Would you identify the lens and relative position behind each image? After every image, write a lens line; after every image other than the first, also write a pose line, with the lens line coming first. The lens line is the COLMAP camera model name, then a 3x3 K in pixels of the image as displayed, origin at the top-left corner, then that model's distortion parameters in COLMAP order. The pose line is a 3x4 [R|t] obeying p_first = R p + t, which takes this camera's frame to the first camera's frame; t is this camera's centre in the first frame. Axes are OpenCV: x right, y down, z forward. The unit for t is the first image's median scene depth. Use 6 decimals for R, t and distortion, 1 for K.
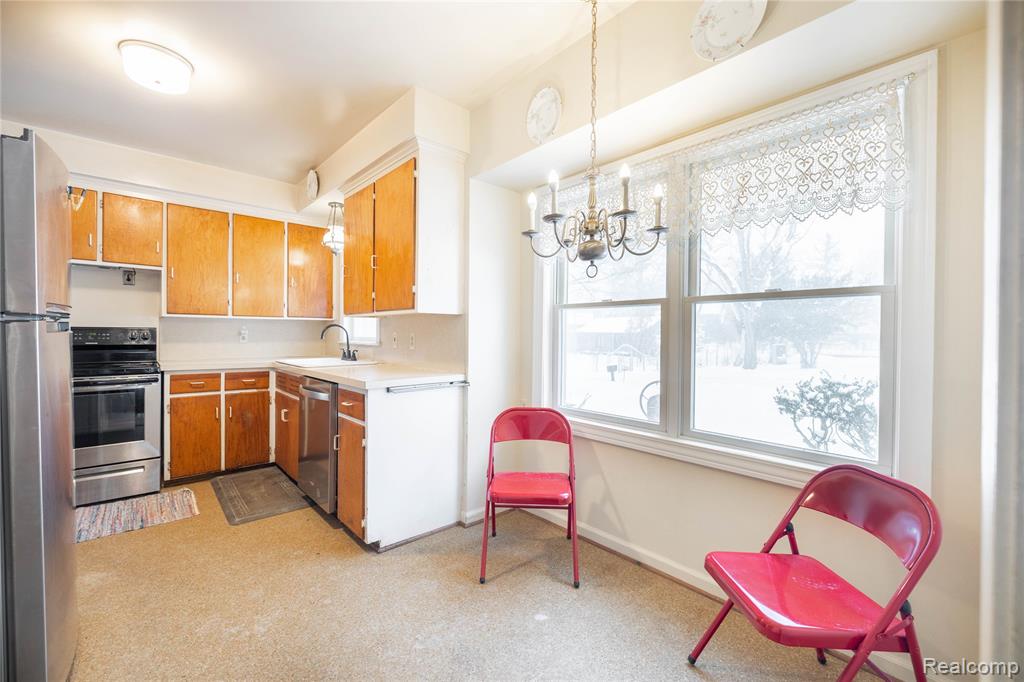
lens RADIAL K [[427.3, 0, 512.5], [0, 427.3, 337.0], [0, 0, 1]] dist [0.001177, -0.000002]
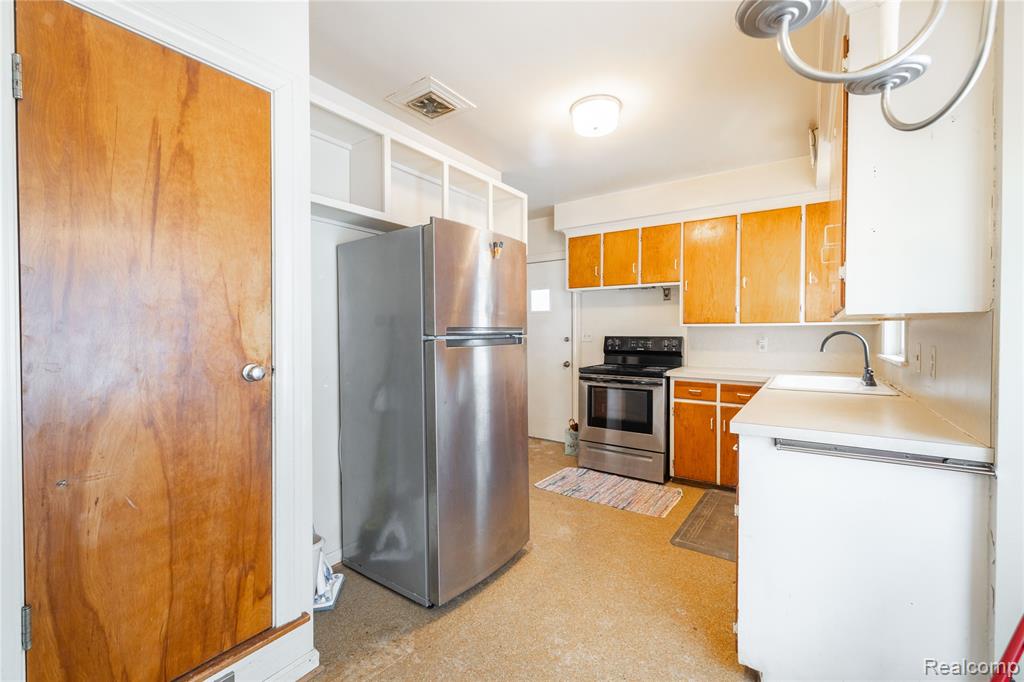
lens RADIAL K [[427.3, 0, 512.5], [0, 427.3, 337.0], [0, 0, 1]] dist [0.001177, -0.000002]
pose [[0.228350, 0.000954, -0.973579, 0.159286], [-0.006296, 0.999980, -0.000497, -0.018034], [0.973559, 0.006243, 0.228351, 0.335354]]
